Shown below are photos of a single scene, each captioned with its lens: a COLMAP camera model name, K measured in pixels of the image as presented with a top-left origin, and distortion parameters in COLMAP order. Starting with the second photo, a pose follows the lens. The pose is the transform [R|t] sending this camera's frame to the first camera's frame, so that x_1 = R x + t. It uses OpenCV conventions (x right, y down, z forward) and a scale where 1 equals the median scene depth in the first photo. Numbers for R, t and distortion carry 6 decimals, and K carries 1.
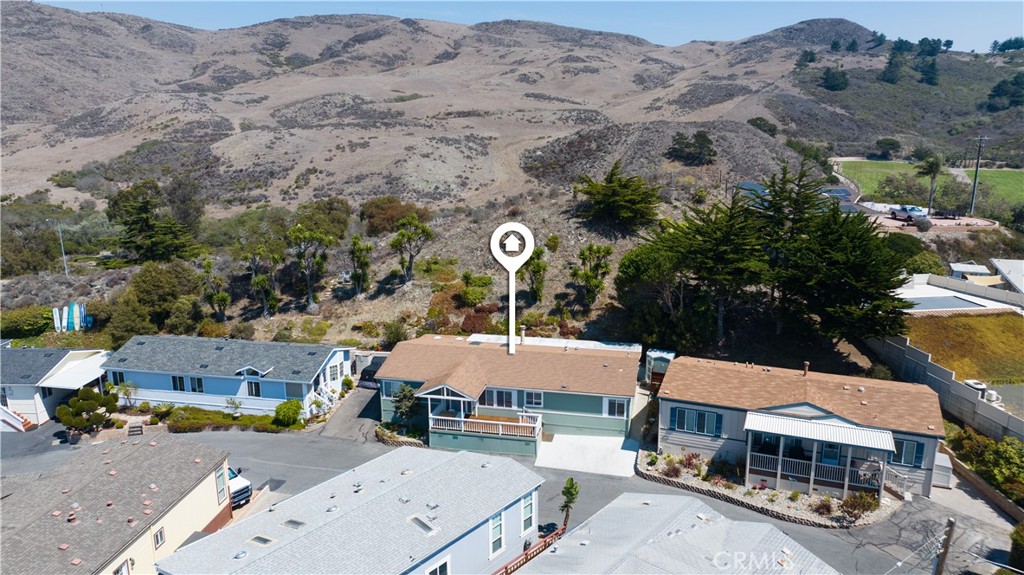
lens RADIAL K [[719.1, 0, 514.2], [0, 719.1, 282.1], [0, 0, 1]] dist [-0.038567, 0.048334]
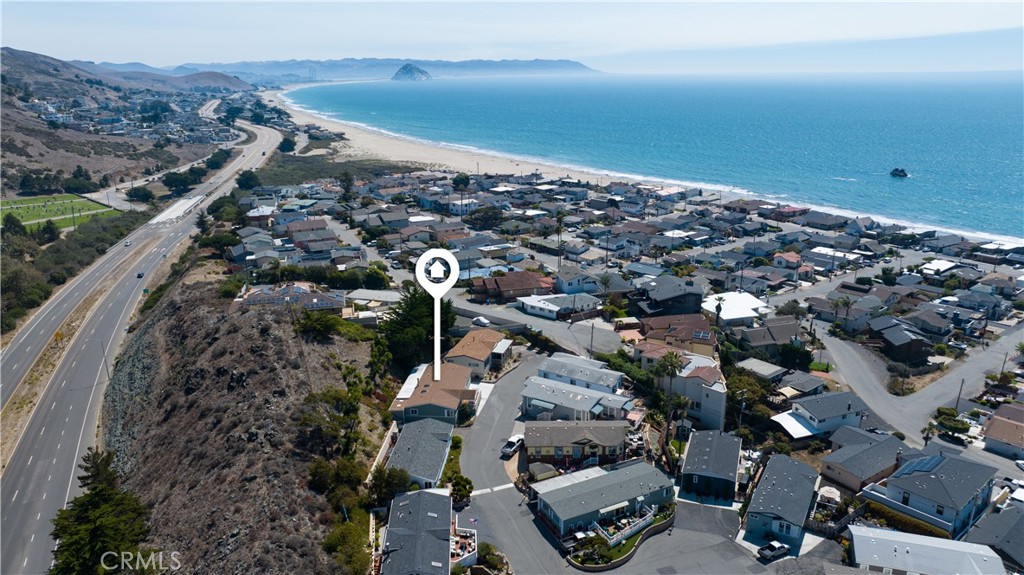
lens RADIAL K [[719.1, 0, 510.9], [0, 719.1, 286.7], [0, 0, 1]] dist [-0.038567, 0.048334]
pose [[-0.112471, -0.276040, 0.954543, -0.442145], [0.233571, 0.926377, 0.295416, -0.170163], [-0.965813, 0.256179, -0.039716, 0.145252]]
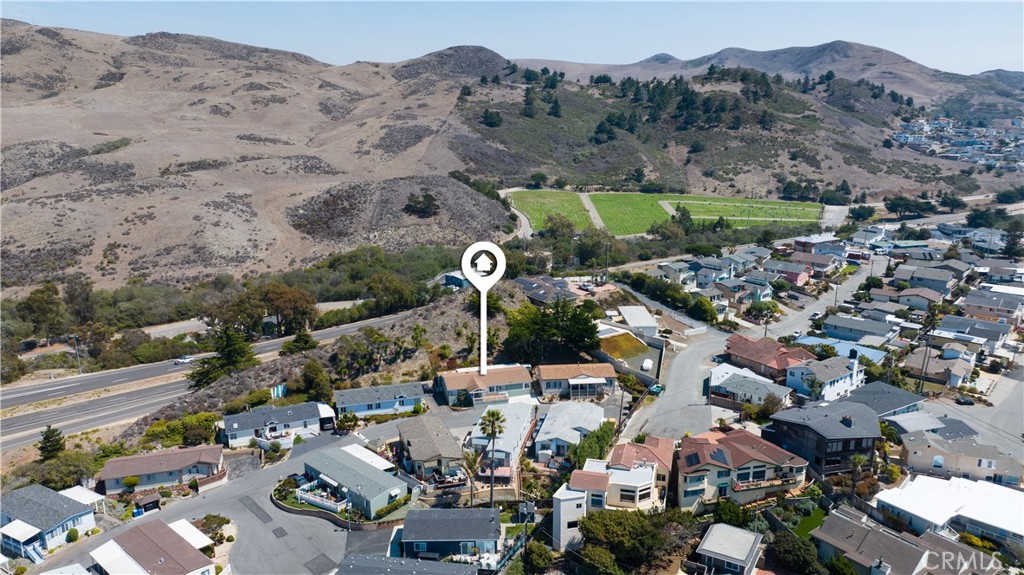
lens RADIAL K [[719.1, 0, 510.3], [0, 719.1, 290.3], [0, 0, 1]] dist [-0.038567, 0.048334]
pose [[0.892822, -0.118410, 0.434566, -0.210750], [0.107164, 0.992964, 0.050390, -0.069182], [-0.437474, 0.001580, 0.899229, -0.306722]]
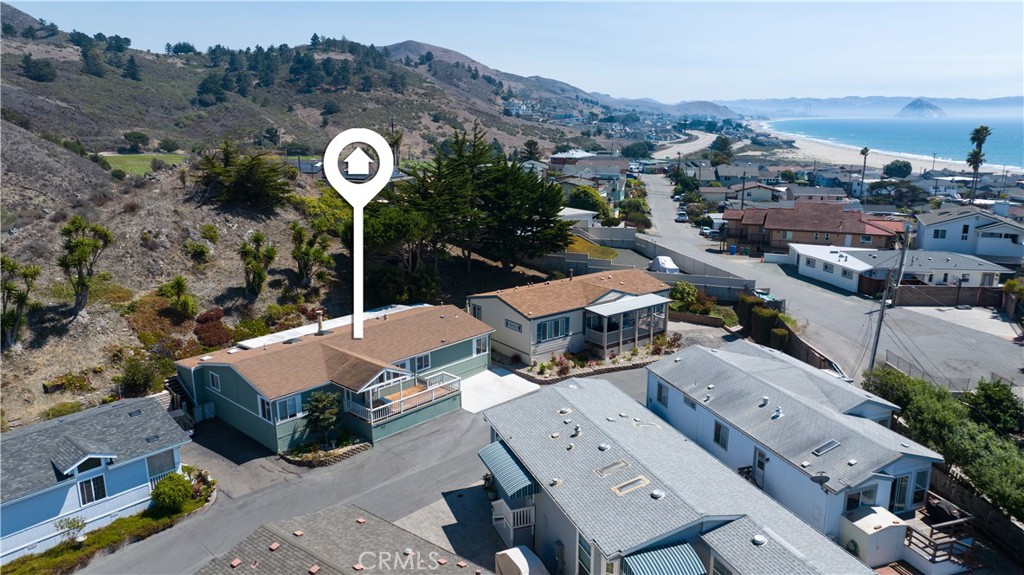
lens RADIAL K [[719.1, 0, 517.1], [0, 719.1, 286.7], [0, 0, 1]] dist [-0.038567, 0.048334]
pose [[0.499615, -0.200175, 0.842802, -0.125986], [0.192227, 0.974296, 0.117454, -0.005705], [-0.844650, 0.103328, 0.525252, 0.059814]]
